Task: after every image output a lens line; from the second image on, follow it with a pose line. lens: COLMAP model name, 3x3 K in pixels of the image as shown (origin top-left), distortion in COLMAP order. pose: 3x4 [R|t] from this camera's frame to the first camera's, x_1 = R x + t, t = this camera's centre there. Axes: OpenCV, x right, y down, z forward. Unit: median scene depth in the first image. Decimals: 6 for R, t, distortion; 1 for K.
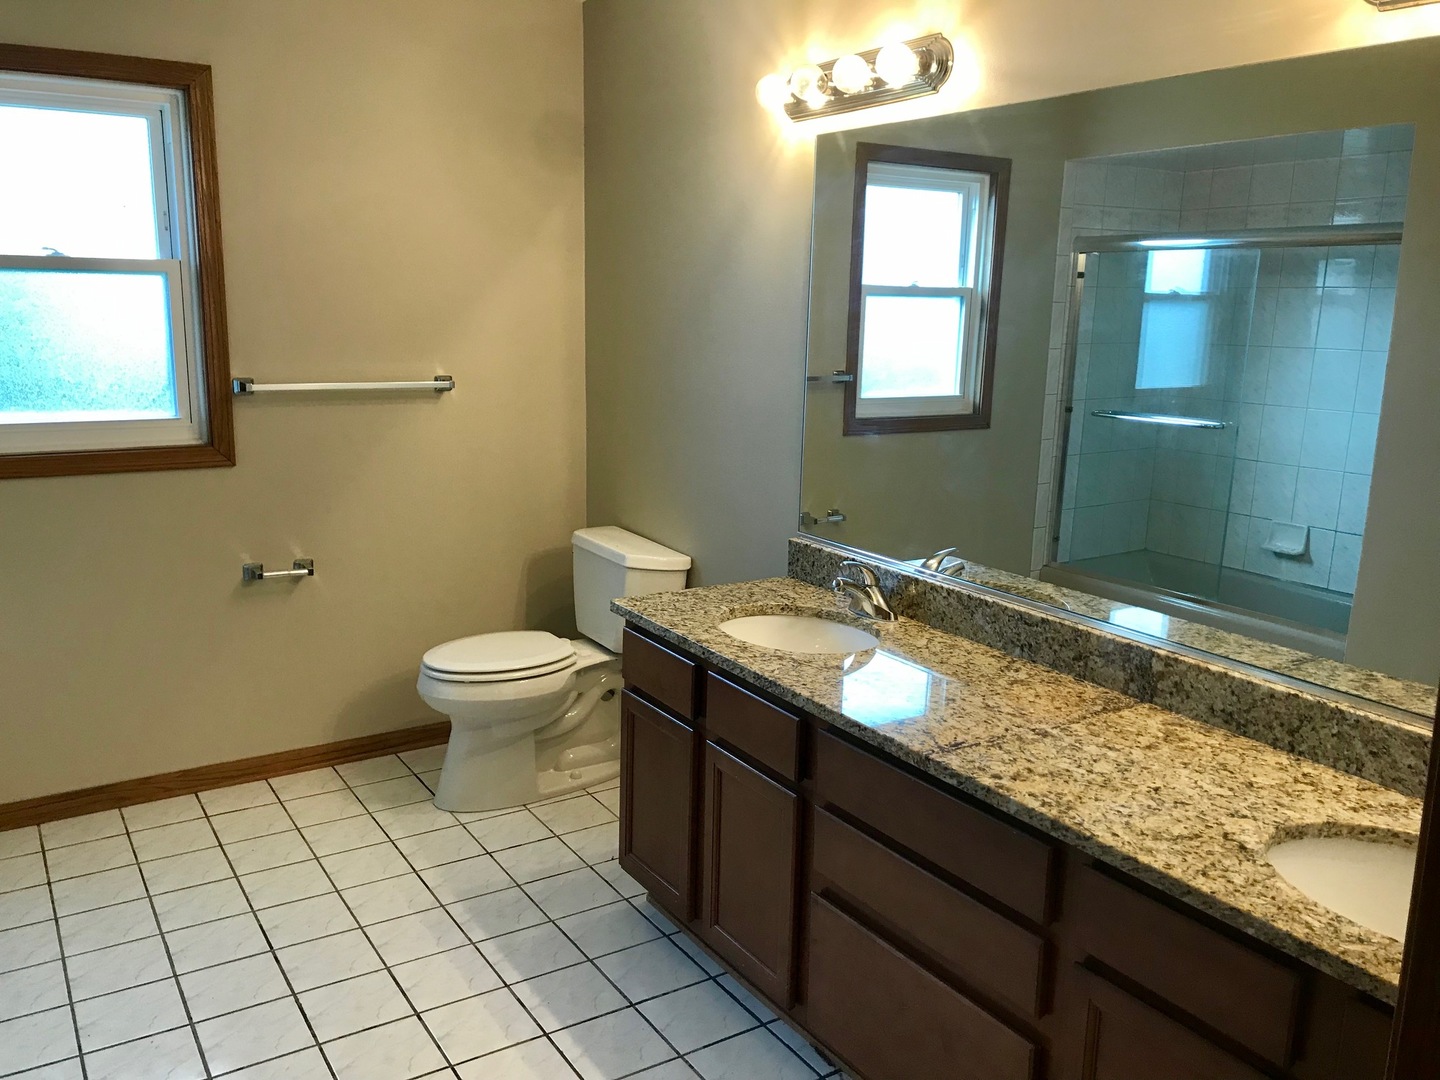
lens RADIAL K [[1174.7, 0, 720.0], [0, 1174.7, 540.0], [0, 0, 1]] dist [0.003151, -0.003701]
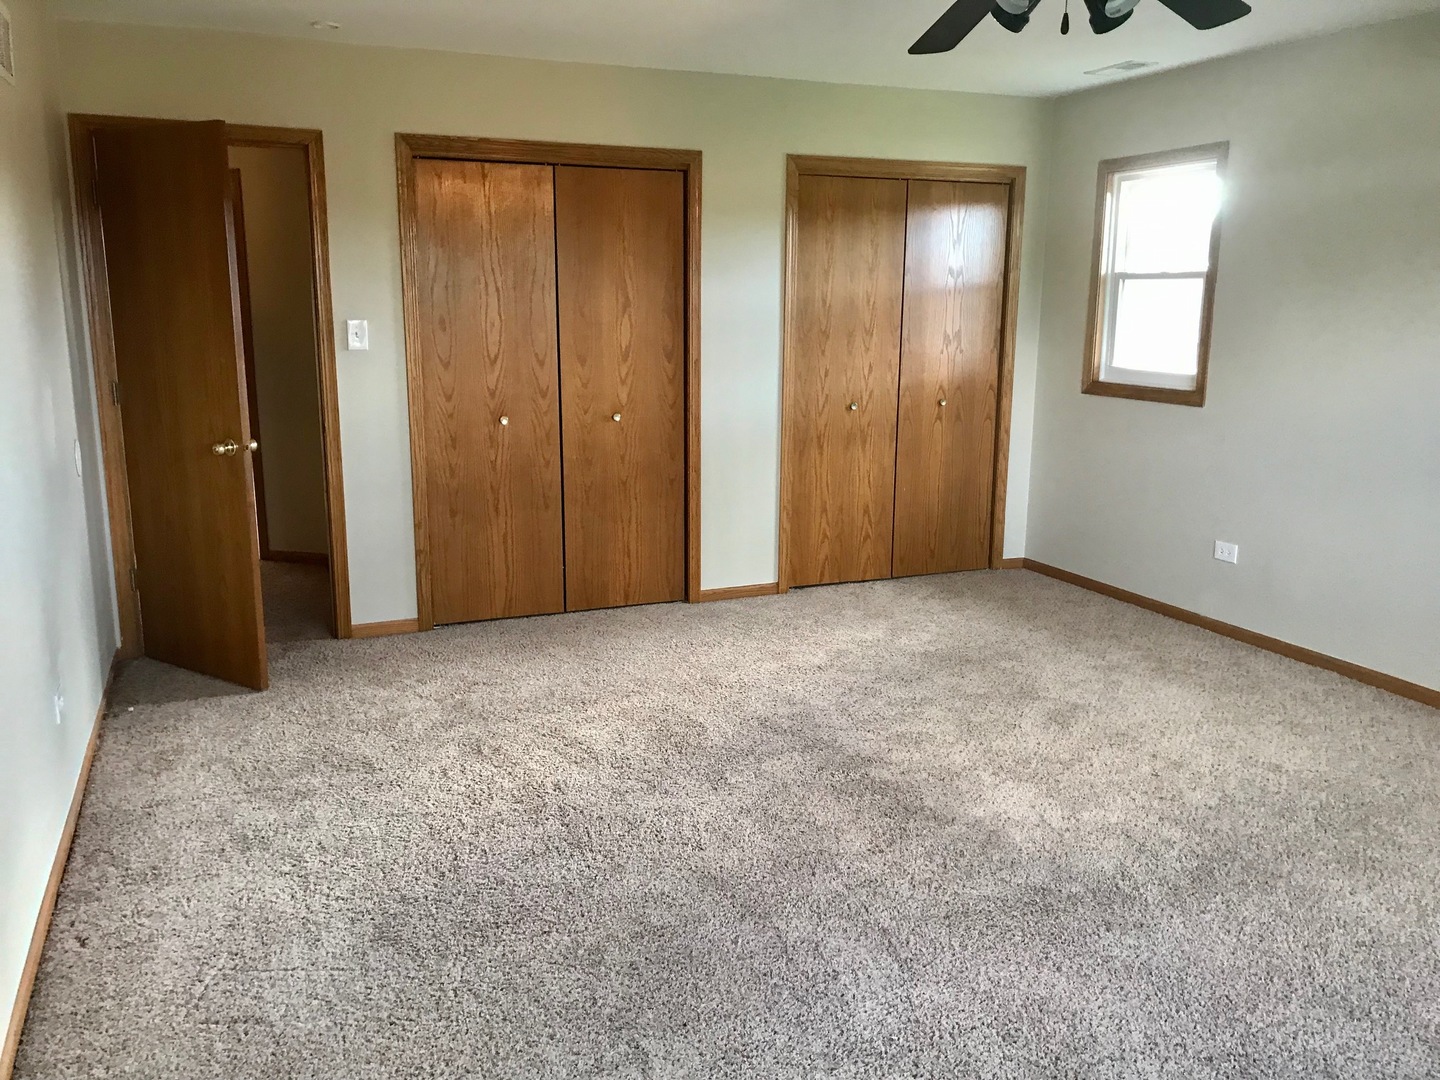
lens RADIAL K [[1174.7, 0, 720.0], [0, 1174.7, 540.0], [0, 0, 1]] dist [0.003151, -0.003701]
pose [[-0.170774, 0.186317, -0.967534, 1.430121], [-0.199585, 0.955061, 0.219143, -0.135290], [0.964884, 0.230529, -0.125914, 0.803672]]
